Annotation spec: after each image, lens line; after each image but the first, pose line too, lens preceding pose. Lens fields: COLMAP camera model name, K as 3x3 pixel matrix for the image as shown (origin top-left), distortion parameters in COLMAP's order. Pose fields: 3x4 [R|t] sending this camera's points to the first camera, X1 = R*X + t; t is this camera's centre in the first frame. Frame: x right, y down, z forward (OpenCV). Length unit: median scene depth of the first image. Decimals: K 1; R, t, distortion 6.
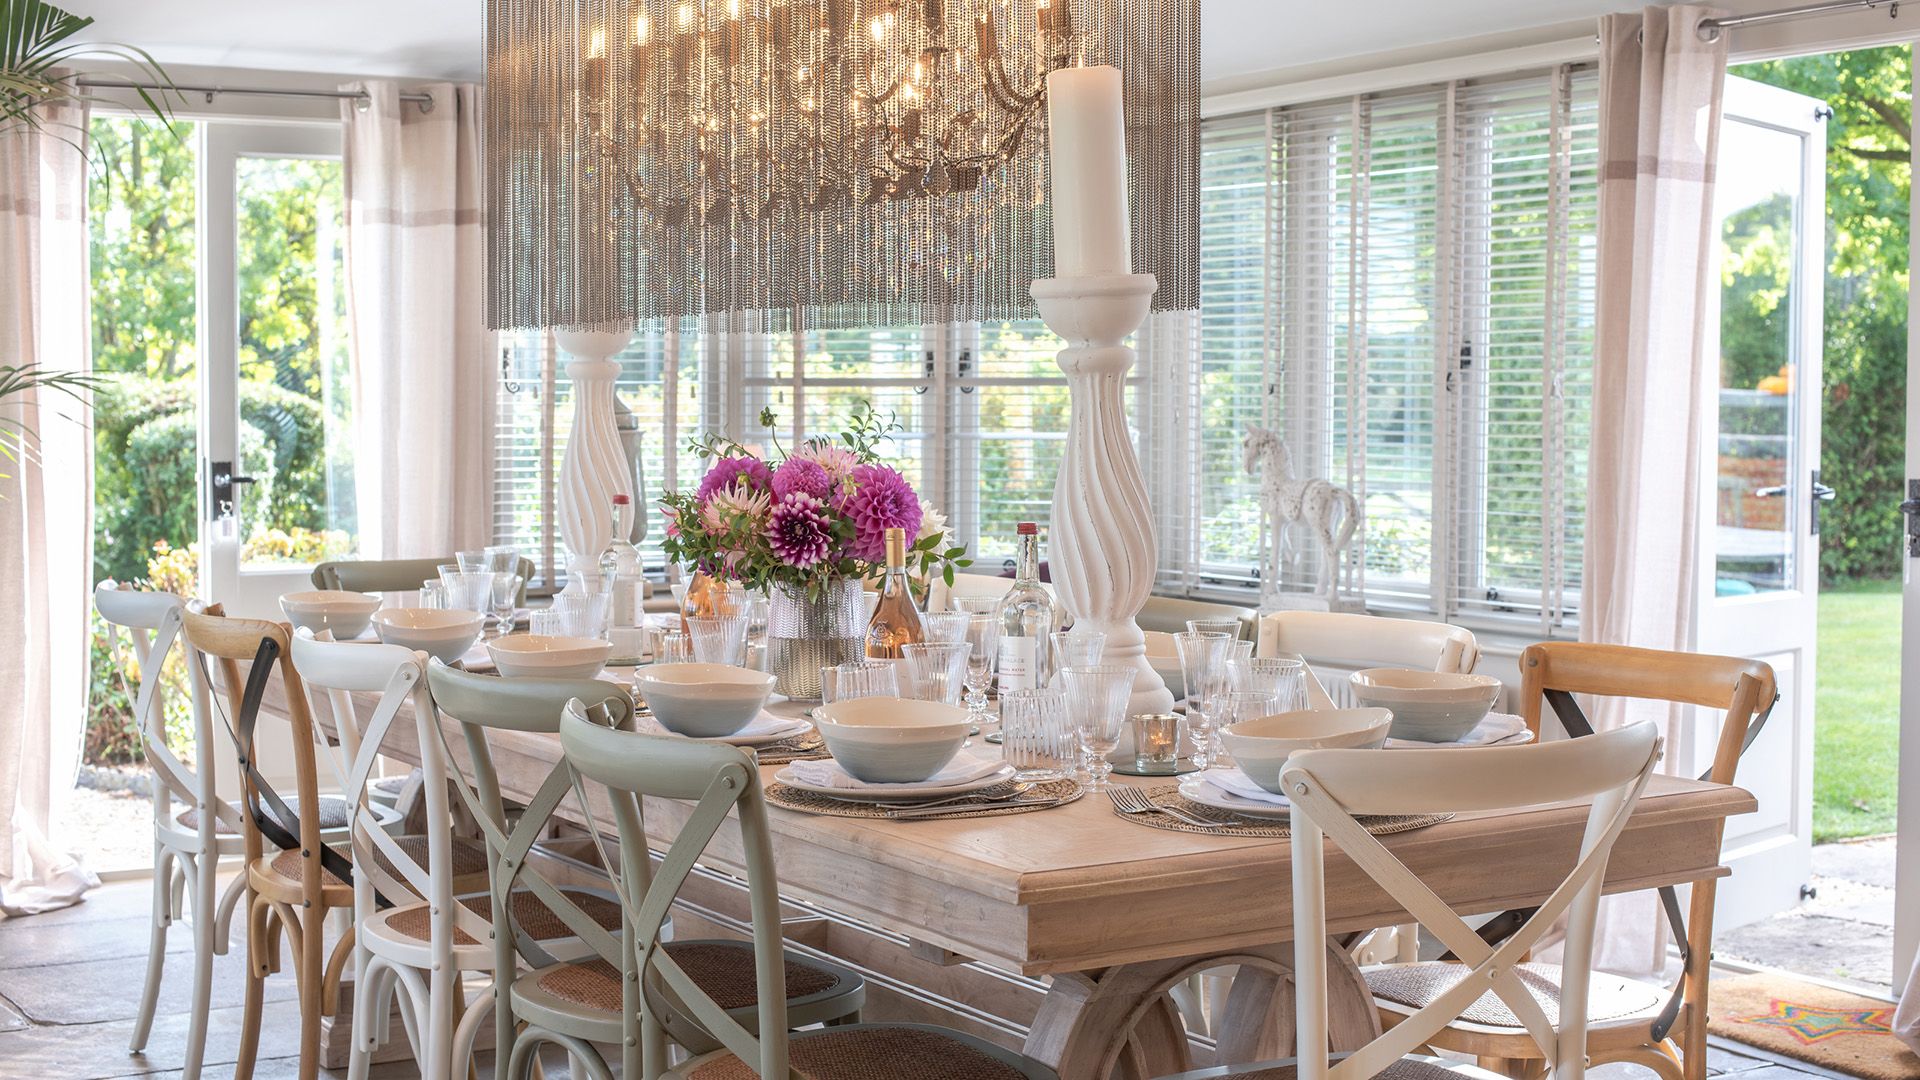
lens RADIAL K [[2718.3, 0, 962.9], [0, 2718.3, 544.4], [0, 0, 1]] dist [-0.124440, 0.000000]
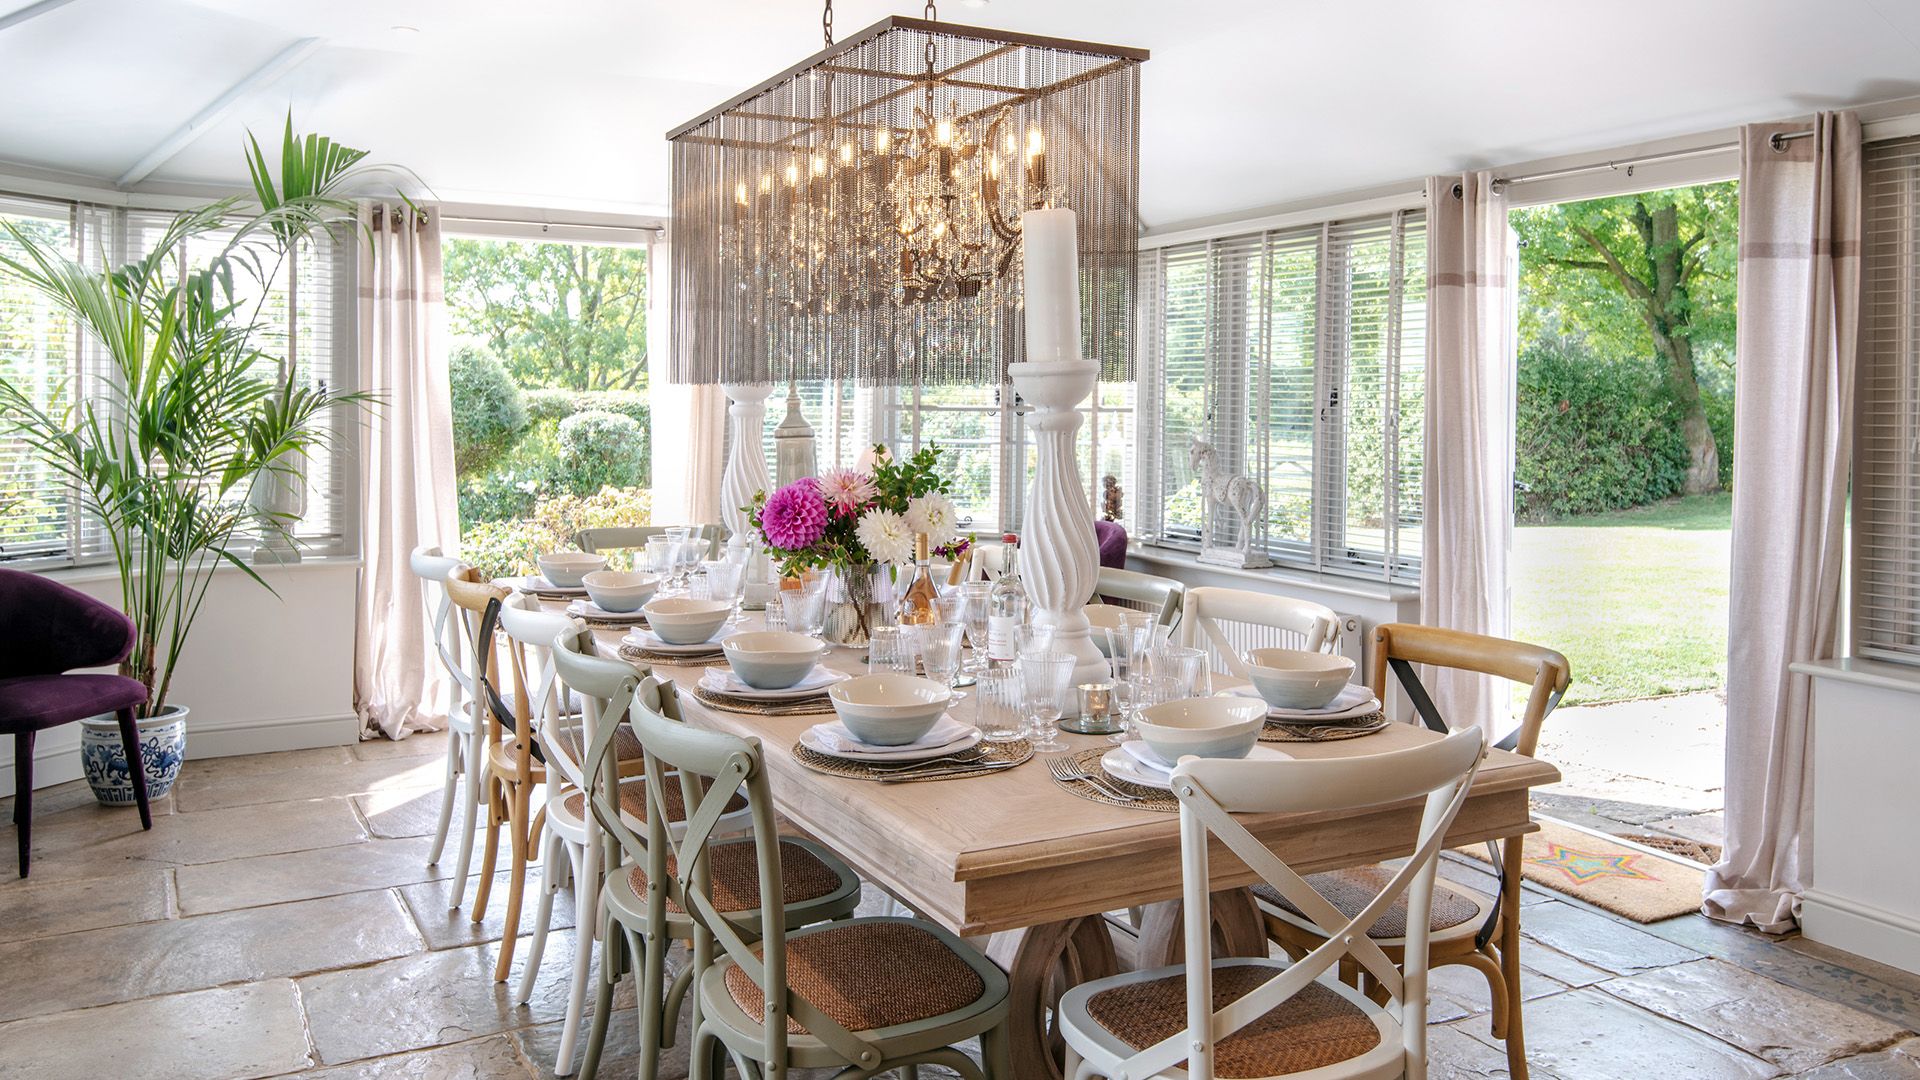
lens RADIAL K [[1504.6, 0, 961.4], [0, 1504.6, 407.5], [0, 0, 1]] dist [0.005010, 0.003904]
pose [[0.998035, 0.009823, -0.061878, 0.046800], [-0.012824, 0.998751, -0.048287, -0.035973], [0.061327, 0.048986, 0.996915, 0.227400]]
